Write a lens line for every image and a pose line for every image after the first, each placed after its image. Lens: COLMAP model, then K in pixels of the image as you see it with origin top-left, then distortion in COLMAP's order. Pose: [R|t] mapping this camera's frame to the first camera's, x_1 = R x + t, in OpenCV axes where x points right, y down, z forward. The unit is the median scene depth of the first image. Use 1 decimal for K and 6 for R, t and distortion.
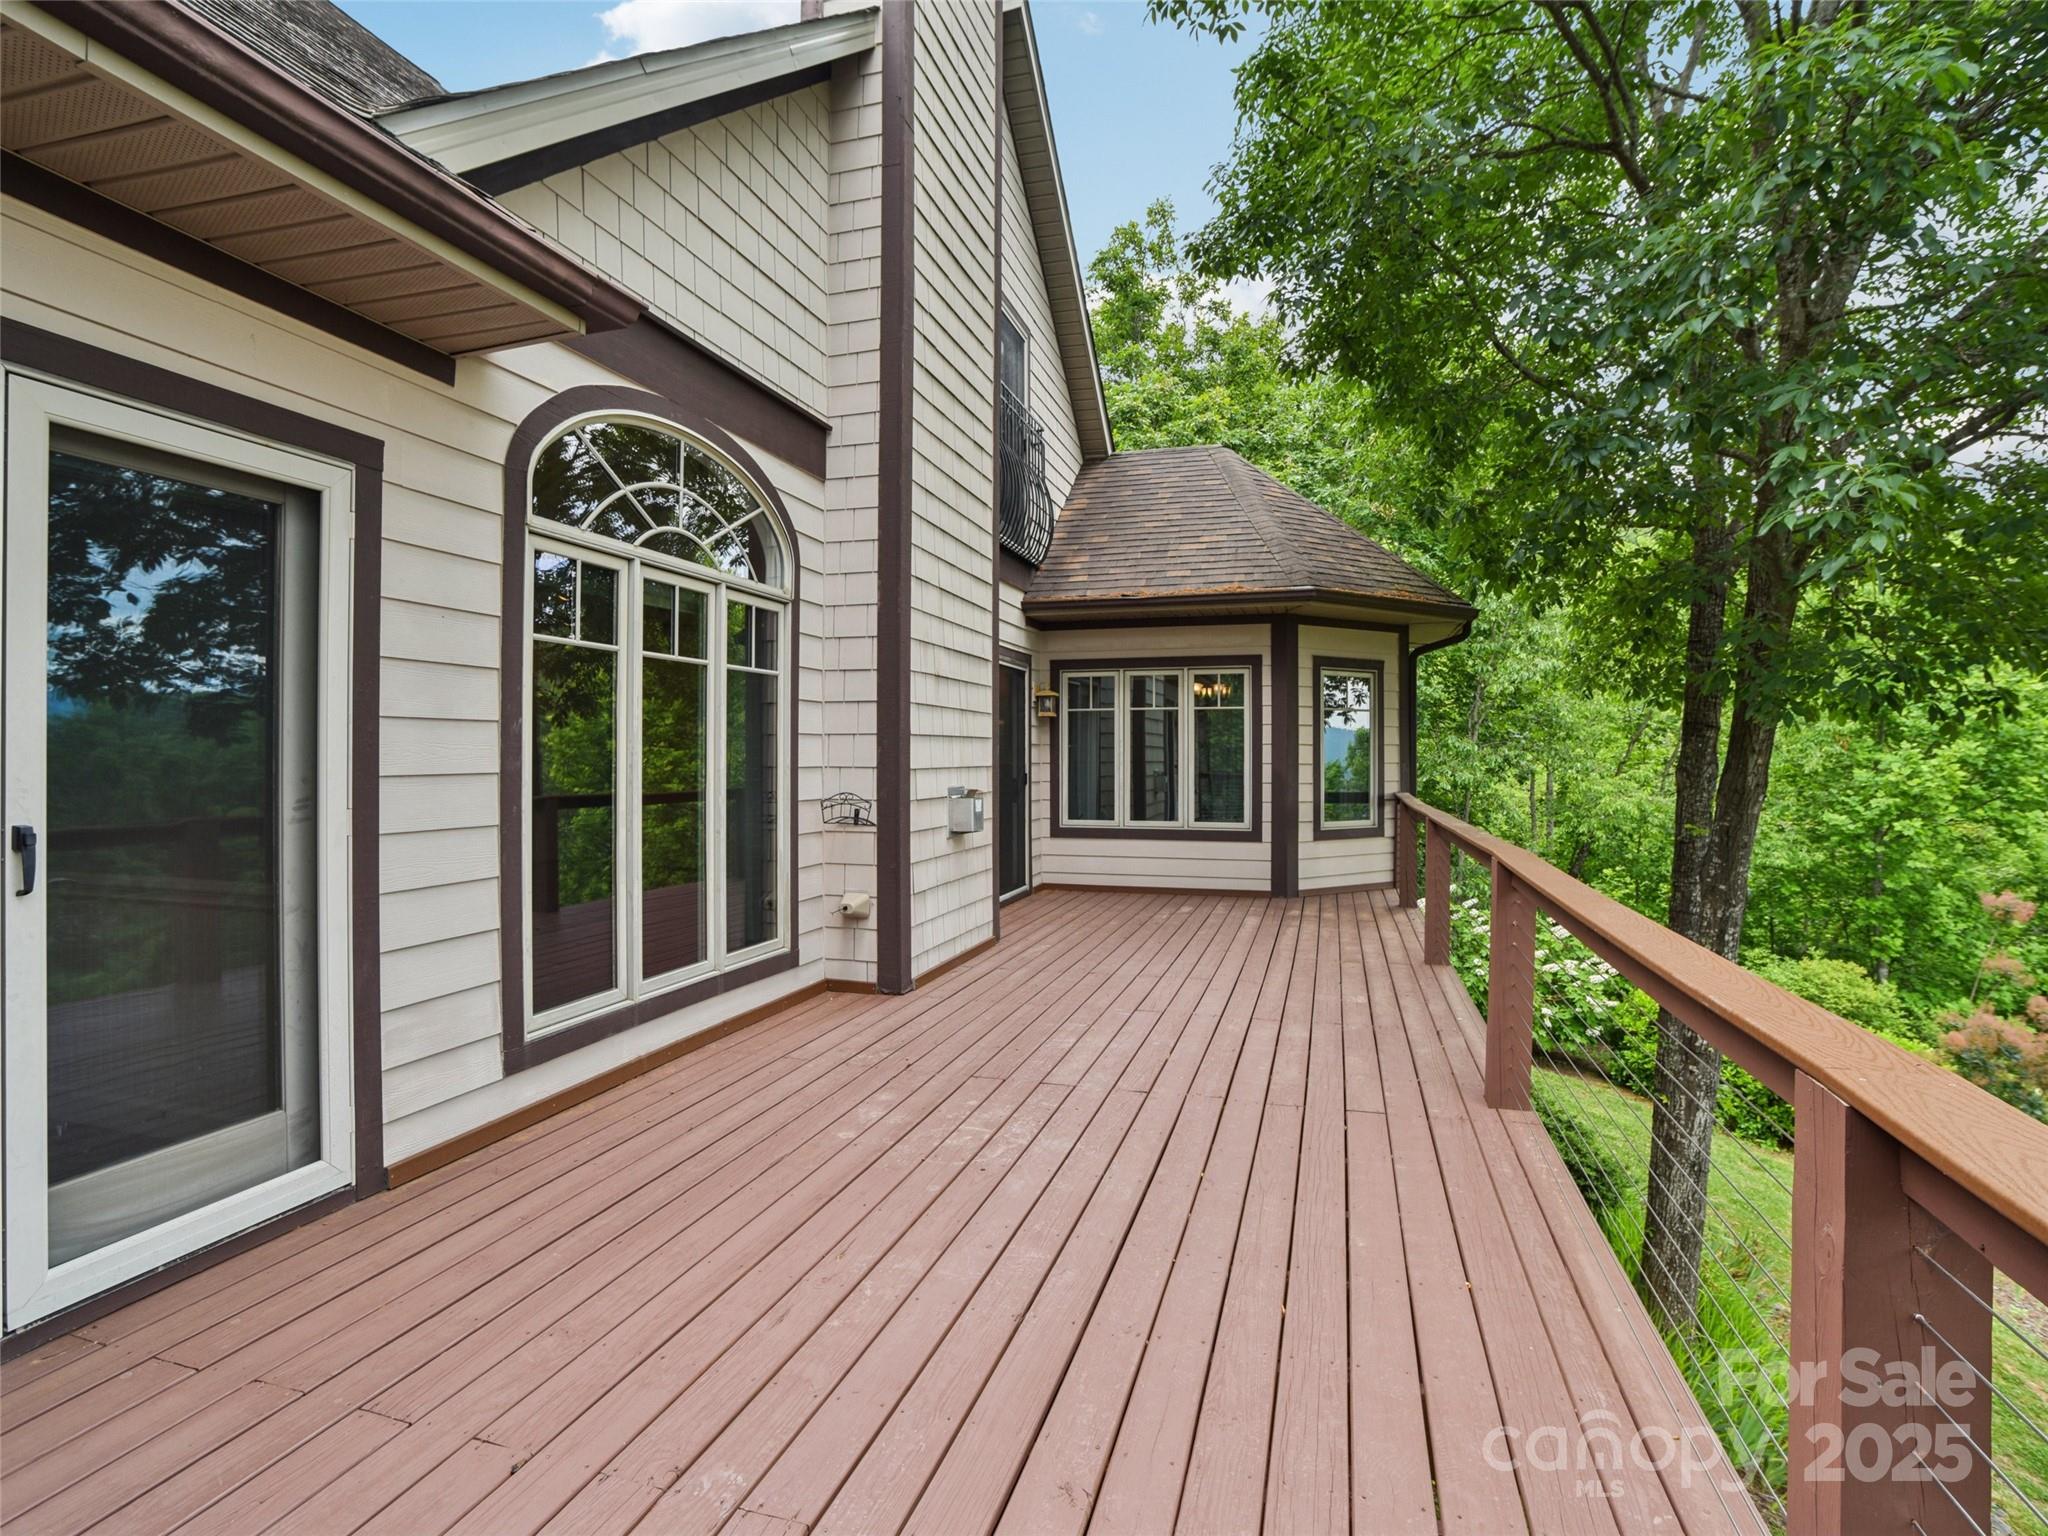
lens RADIAL K [[992.4, 0, 1037.1], [0, 992.4, 760.4], [0, 0, 1]] dist [-0.053096, 0.017260]
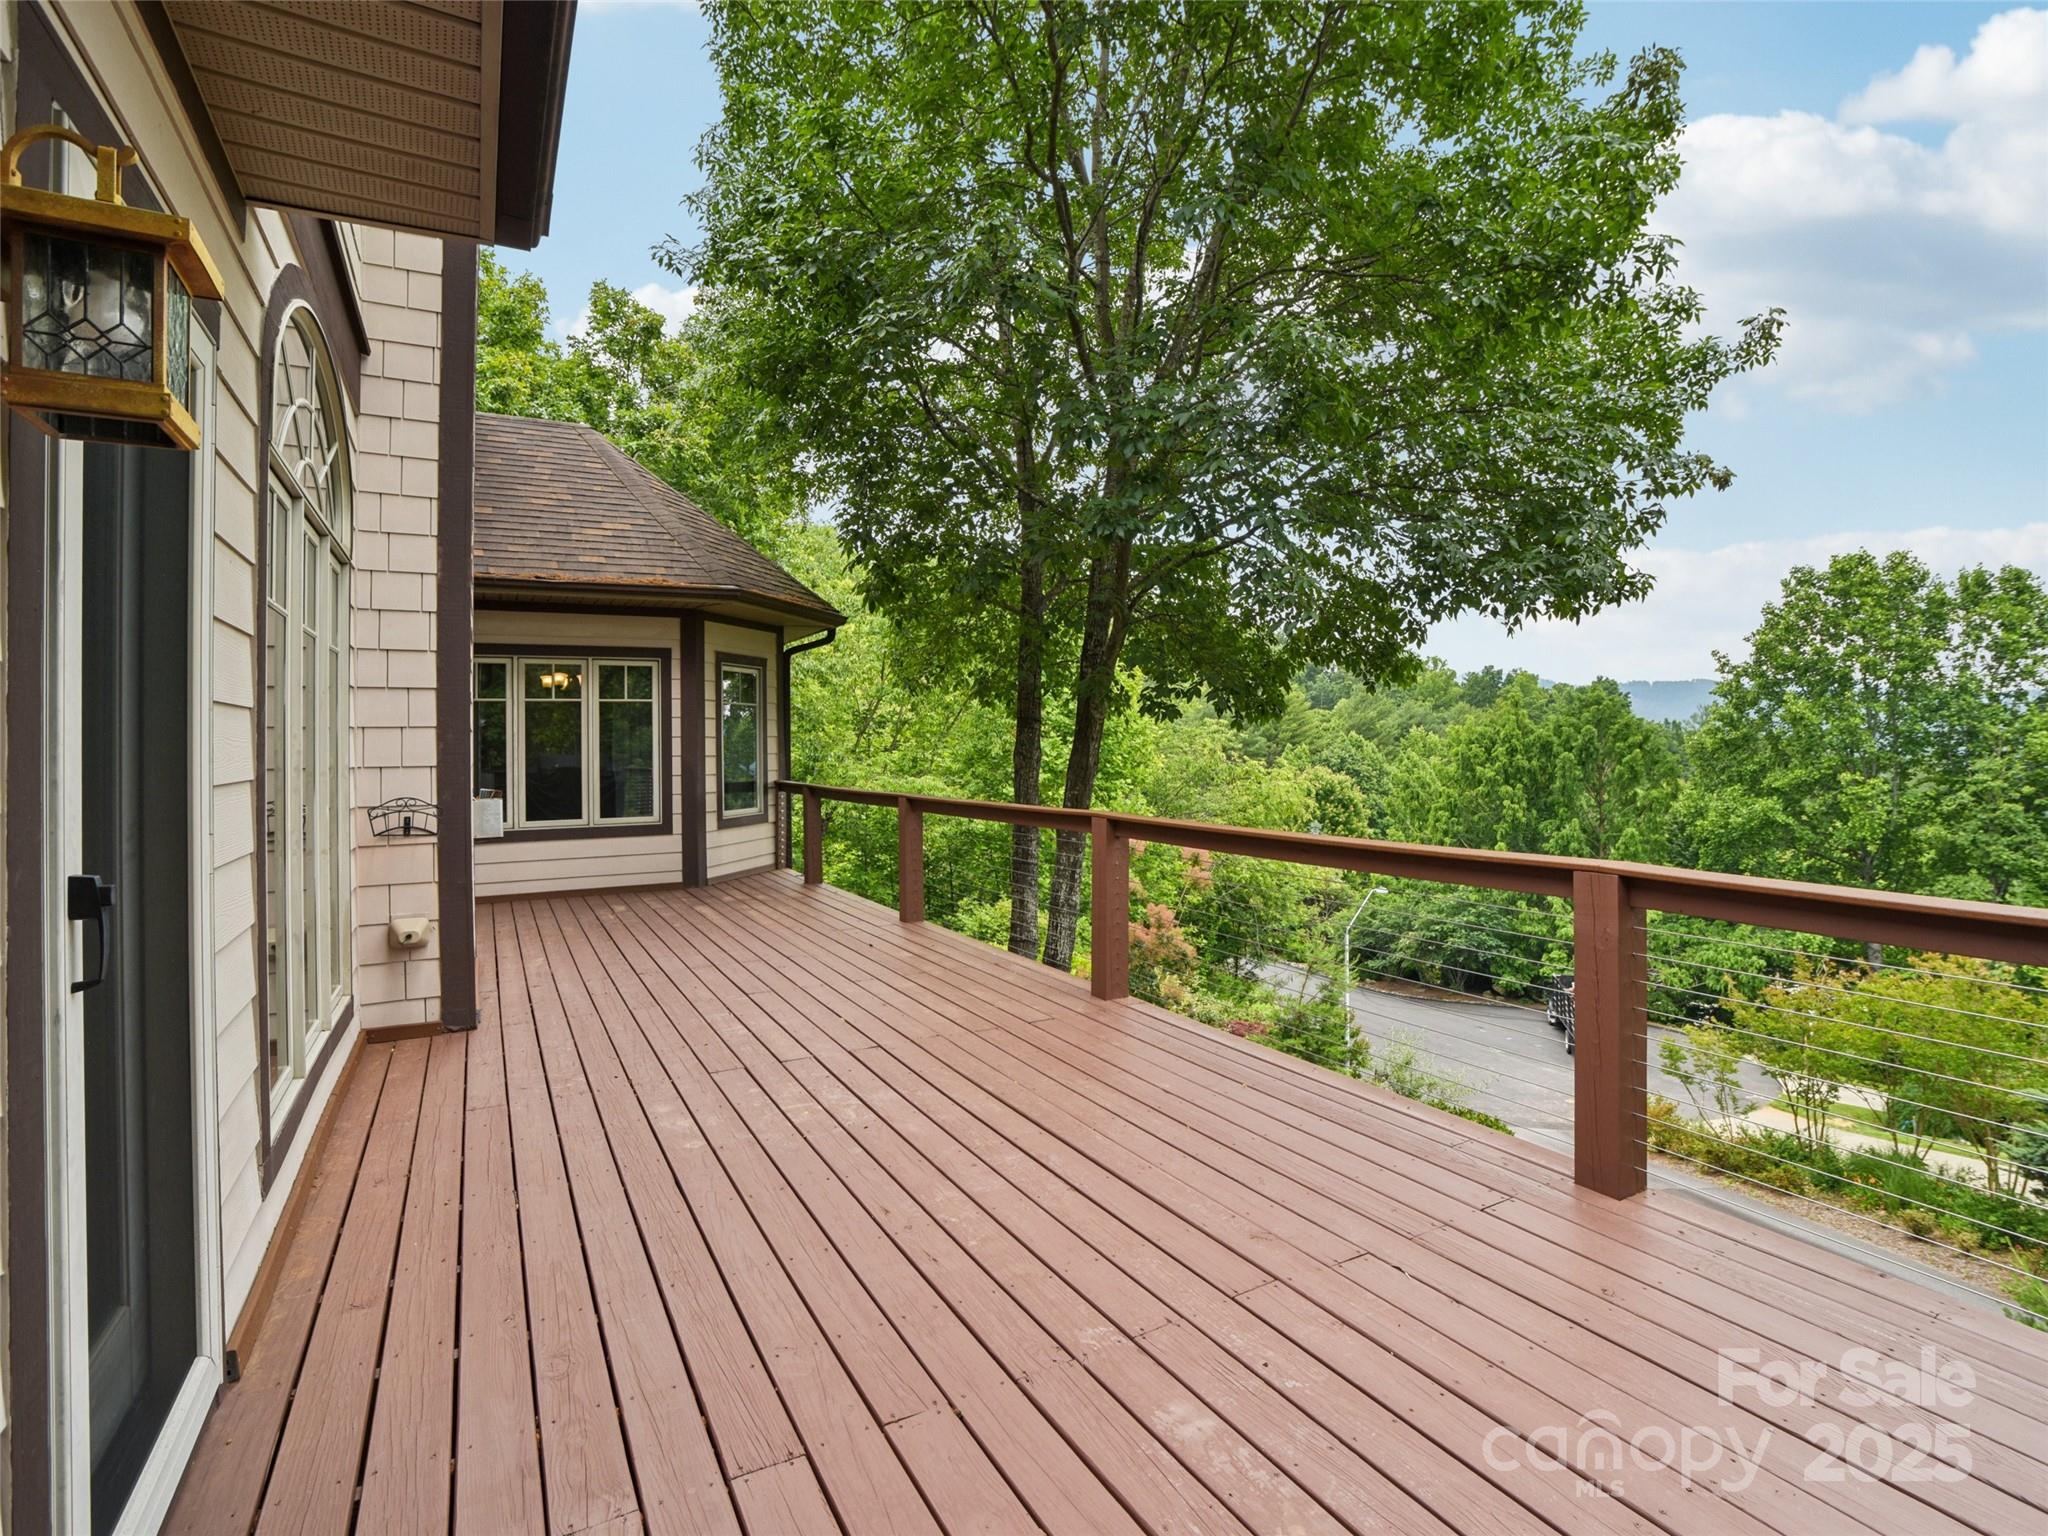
lens RADIAL K [[992.4, 0, 1030.5], [0, 992.4, 732.7], [0, 0, 1]] dist [-0.053096, 0.017260]
pose [[0.720474, -0.003319, 0.693474, -0.218179], [0.017403, 0.999760, -0.013296, -0.001131], [-0.693264, 0.021648, 0.720359, 0.025733]]
